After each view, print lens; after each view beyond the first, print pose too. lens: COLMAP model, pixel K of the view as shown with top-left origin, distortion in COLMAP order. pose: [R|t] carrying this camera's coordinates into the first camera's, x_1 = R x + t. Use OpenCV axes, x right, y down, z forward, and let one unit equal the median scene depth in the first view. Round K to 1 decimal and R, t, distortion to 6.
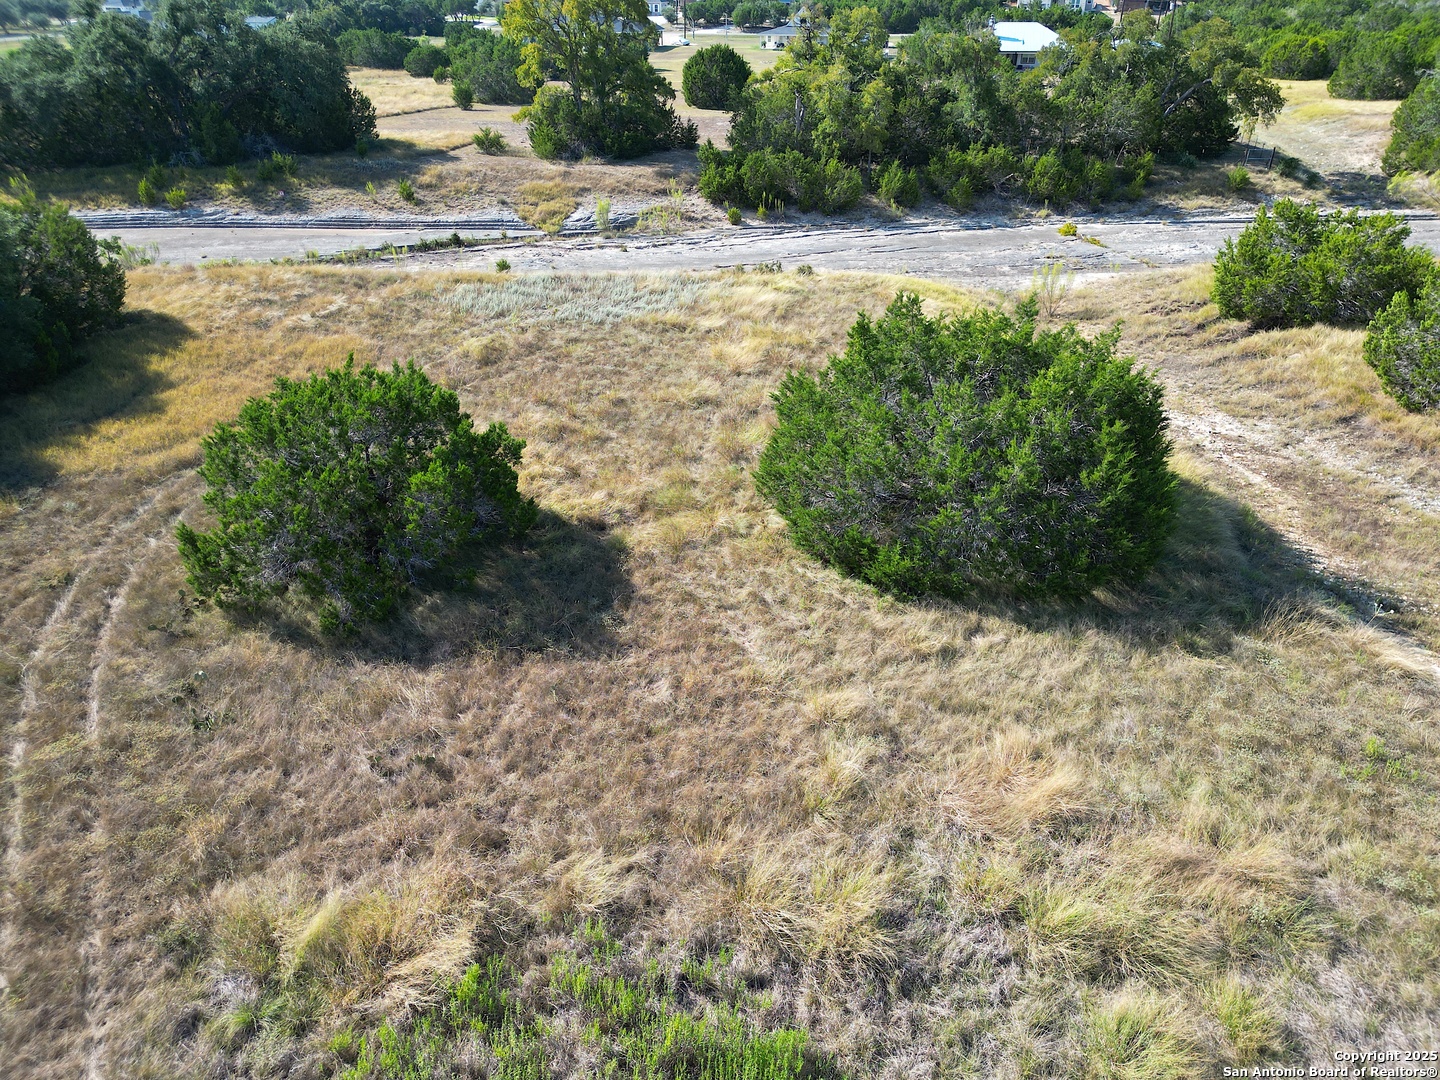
lens RADIAL K [[1009.4, 0, 729.3], [0, 1009.4, 547.5], [0, 0, 1]] dist [0.059364, -0.038530]
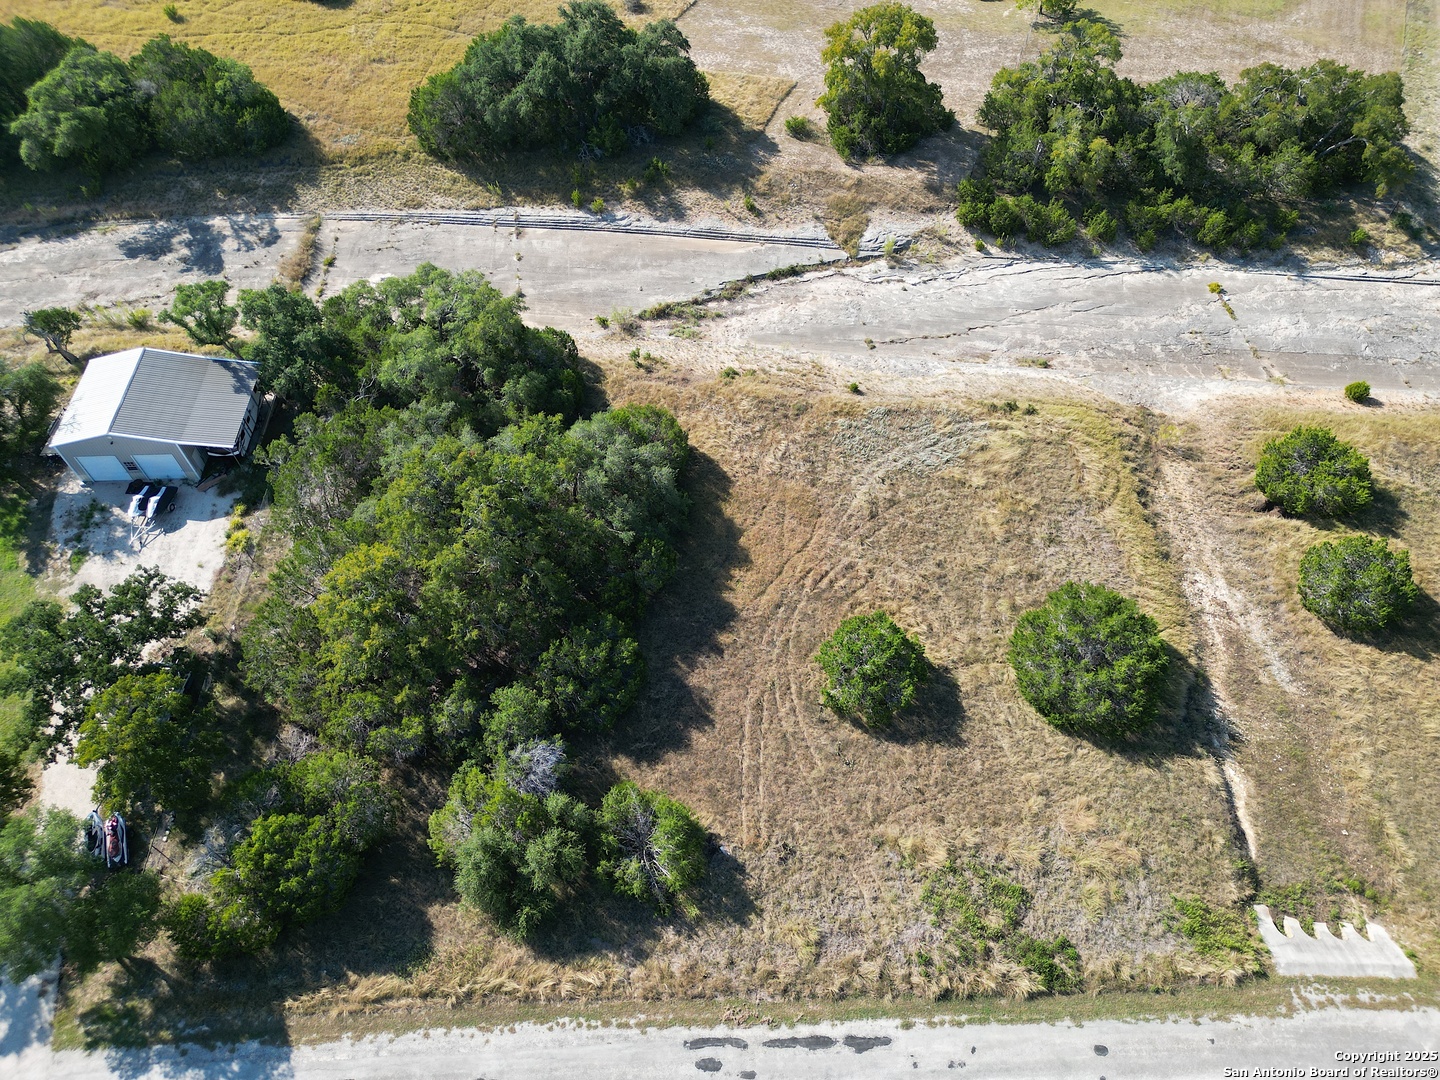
lens RADIAL K [[1009.4, 0, 722.1], [0, 1009.4, 550.2], [0, 0, 1]] dist [0.059364, -0.038530]
pose [[0.992293, 0.093491, -0.081322, -0.546714], [-0.049579, 0.901037, 0.430899, -1.486196], [0.113560, -0.423547, 0.898728, -1.417950]]
